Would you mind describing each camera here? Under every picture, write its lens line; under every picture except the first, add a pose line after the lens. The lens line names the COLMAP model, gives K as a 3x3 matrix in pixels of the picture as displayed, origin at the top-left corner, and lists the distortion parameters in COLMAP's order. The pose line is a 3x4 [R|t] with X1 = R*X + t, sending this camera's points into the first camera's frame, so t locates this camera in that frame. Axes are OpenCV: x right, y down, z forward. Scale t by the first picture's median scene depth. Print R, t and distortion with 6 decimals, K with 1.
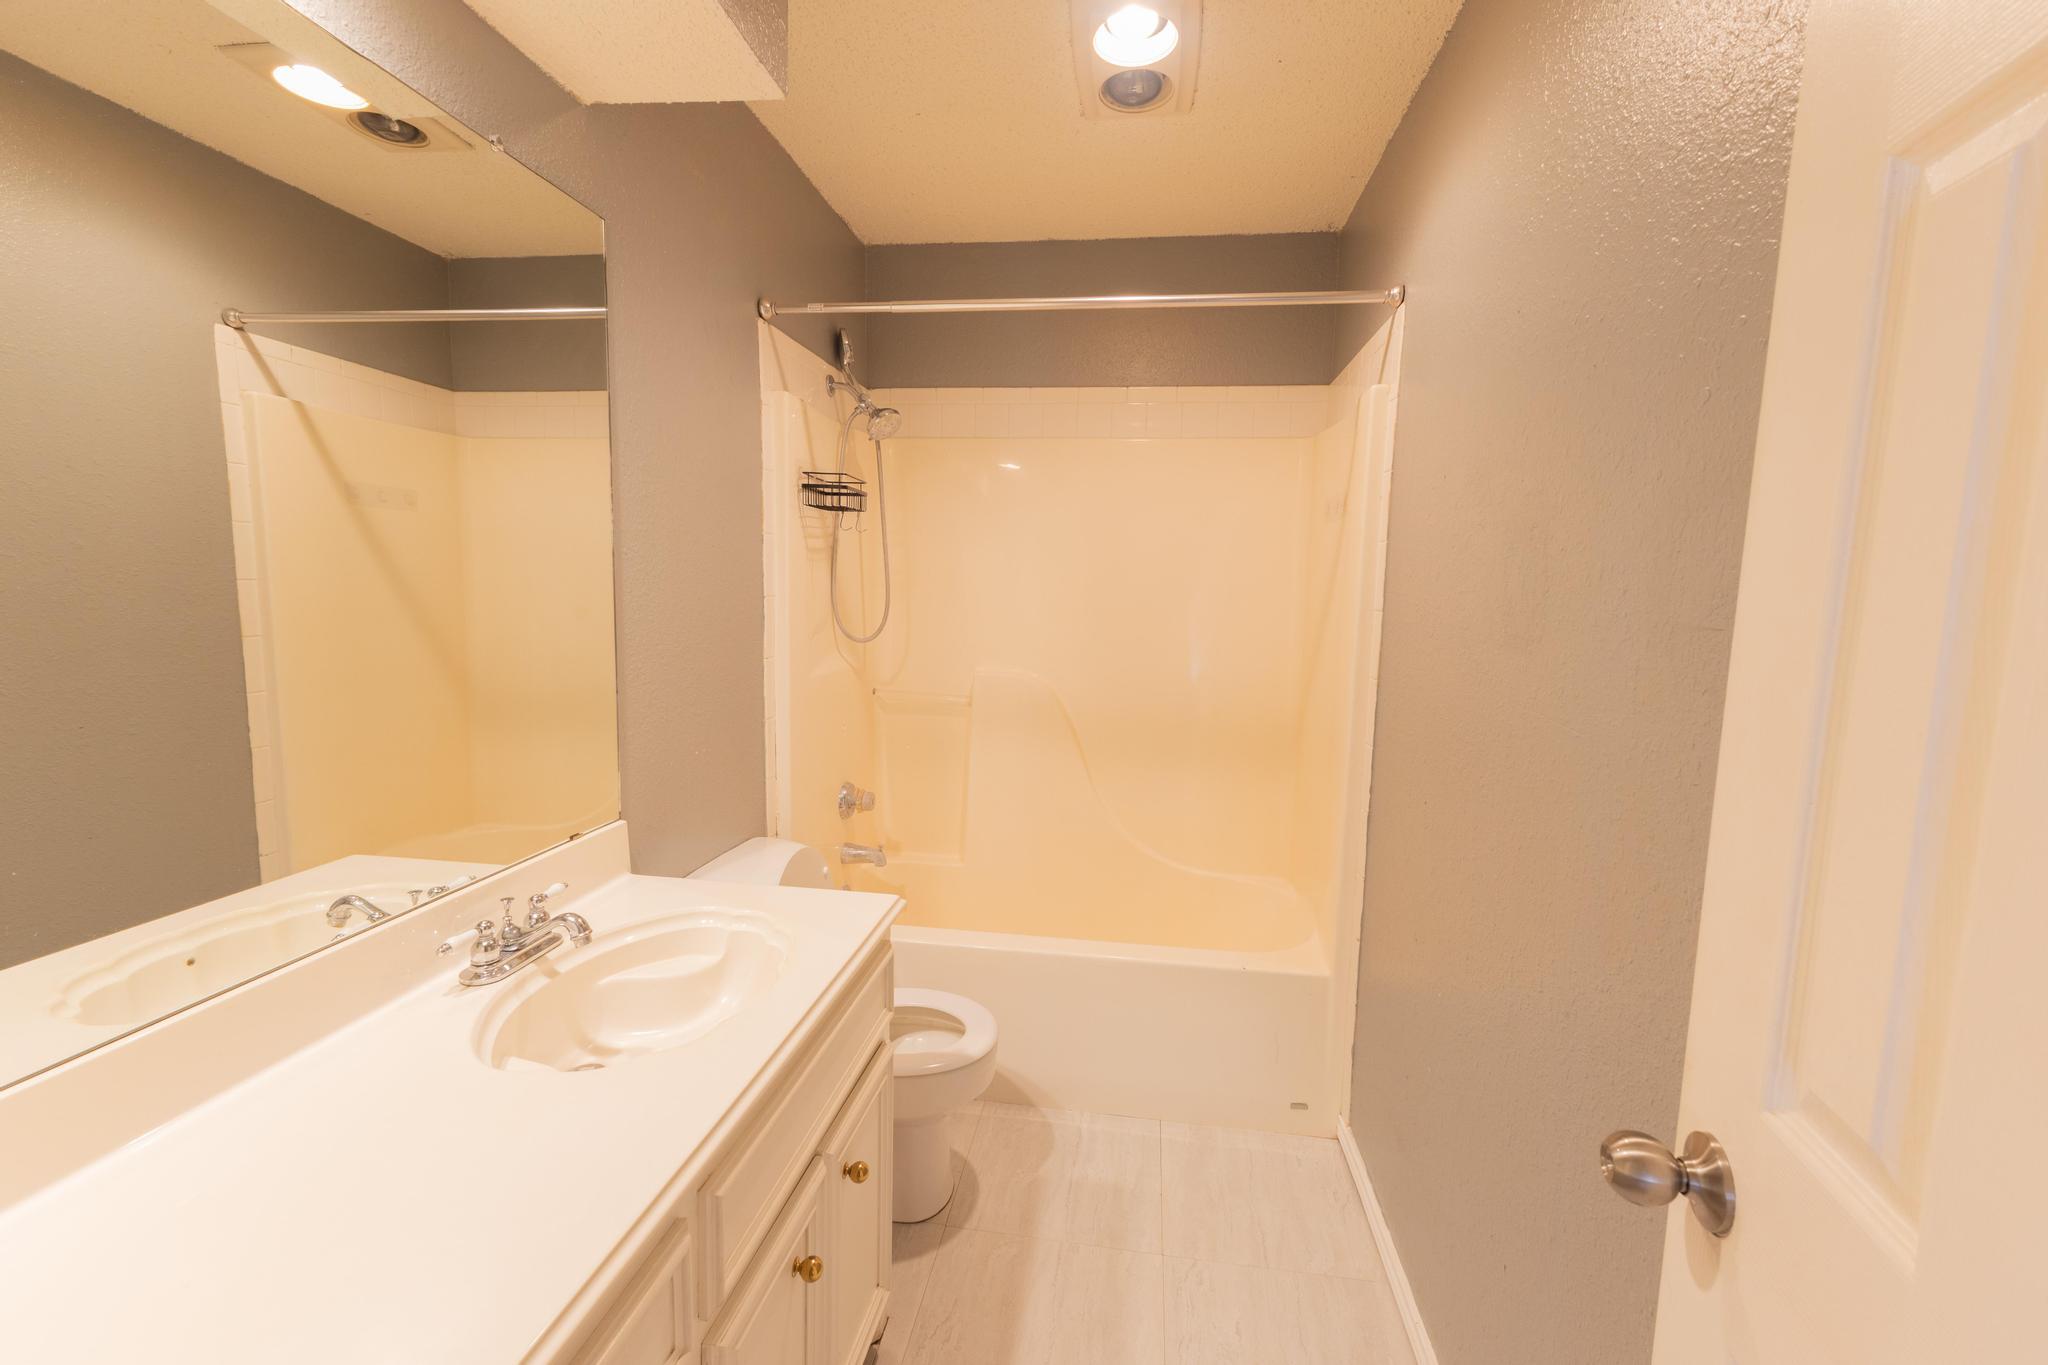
lens RADIAL K [[880.4, 0, 1026.6], [0, 880.4, 678.0], [0, 0, 1]] dist [0.011366, -0.002005]
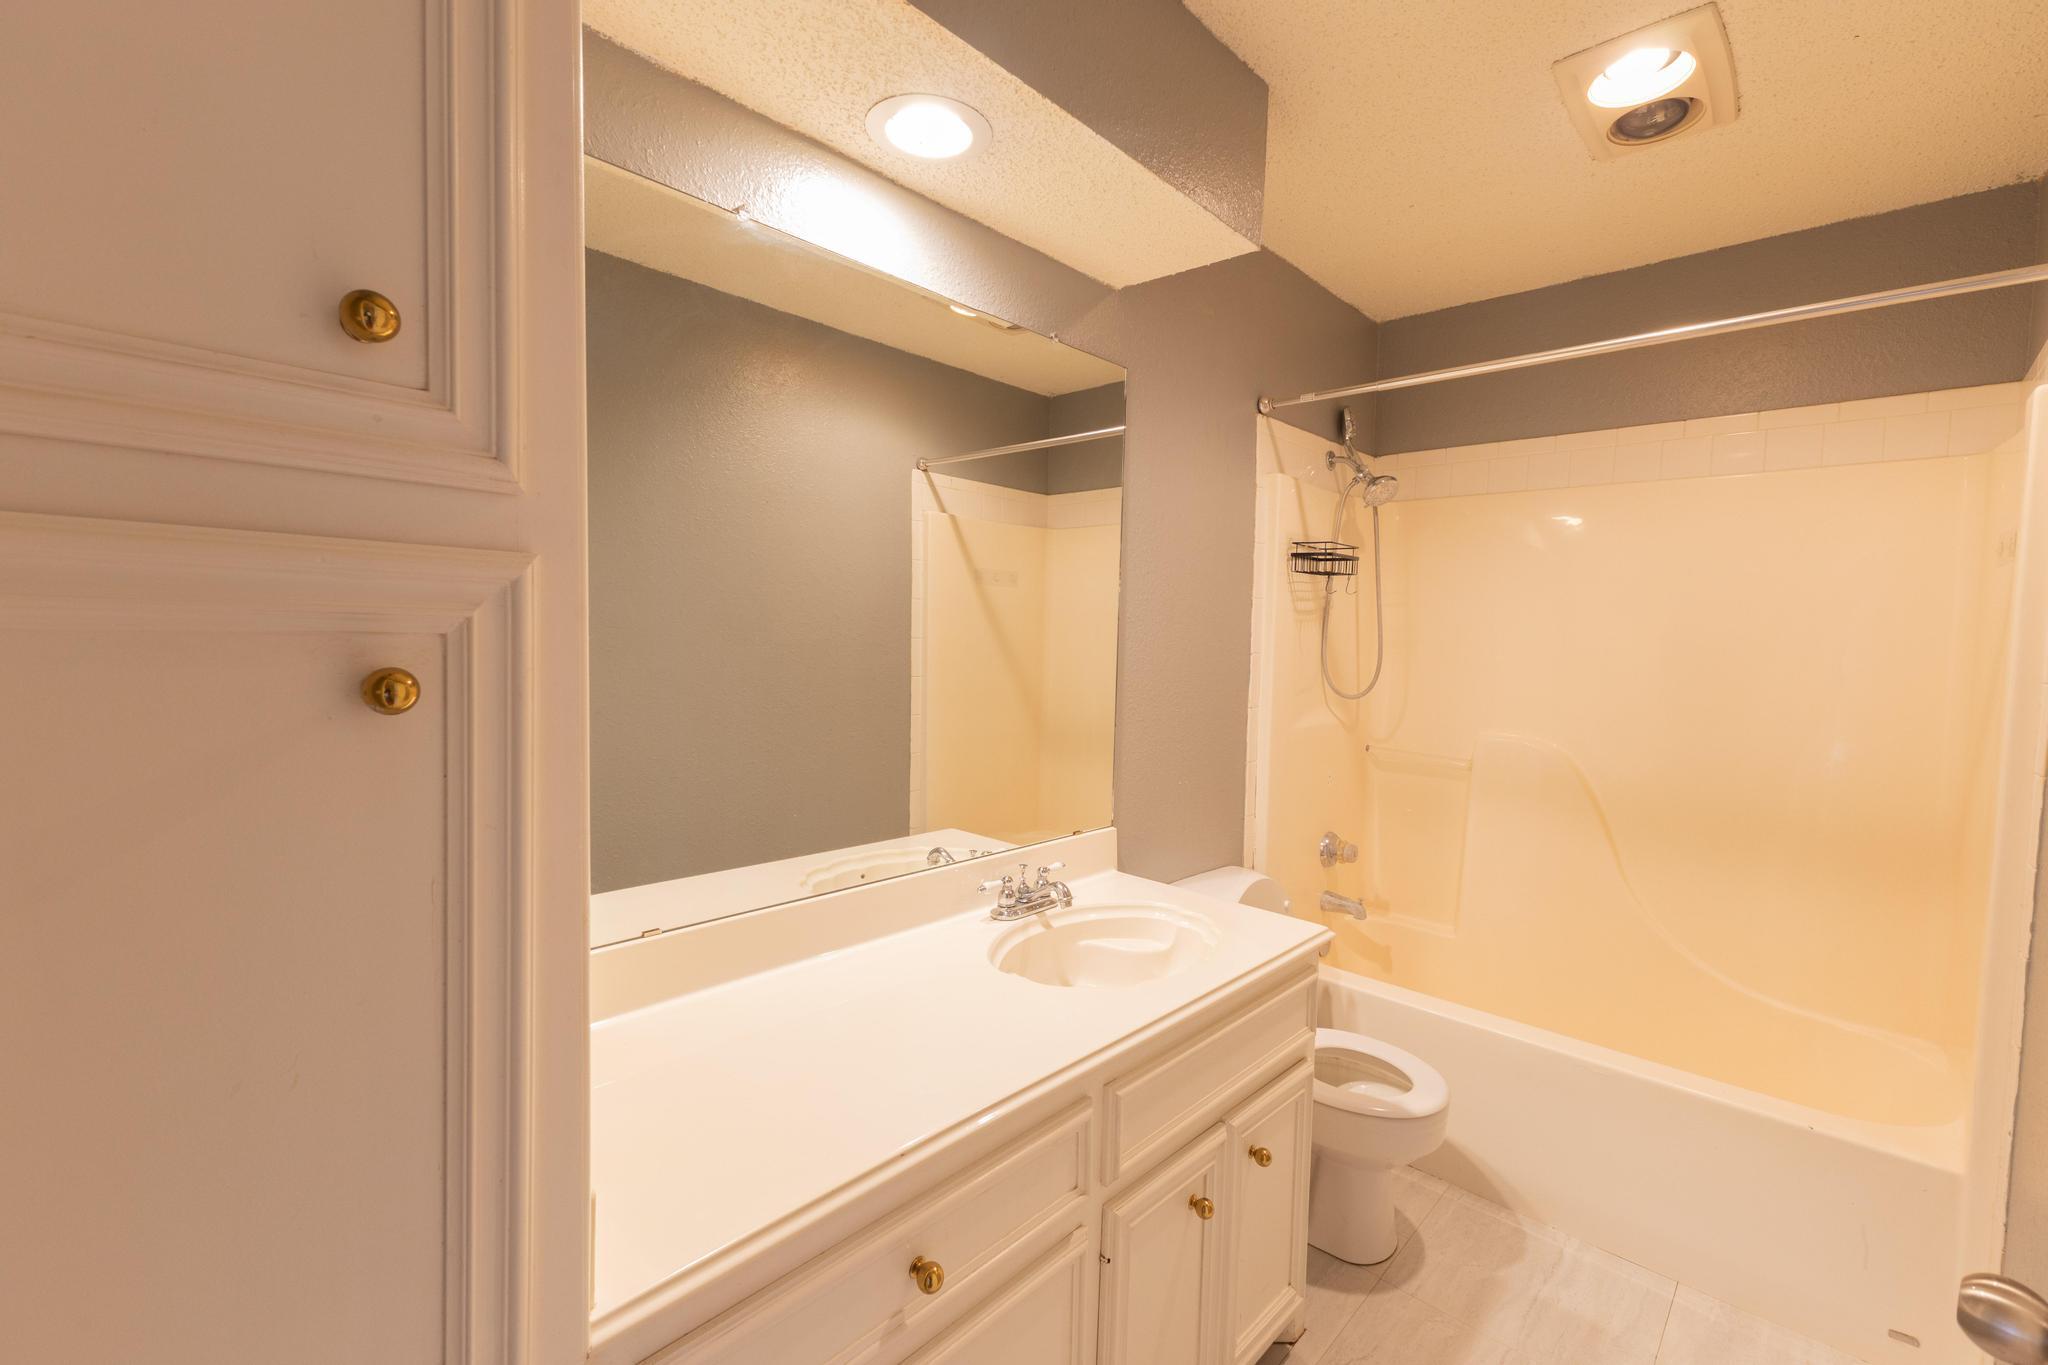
lens RADIAL K [[880.4, 0, 1023.7], [0, 880.4, 680.1], [0, 0, 1]] dist [0.011366, -0.002005]
pose [[0.817282, 0.030929, -0.575408, 0.130214], [-0.067856, 0.996777, -0.042800, 0.011162], [0.572229, 0.074024, 0.816746, -0.101583]]
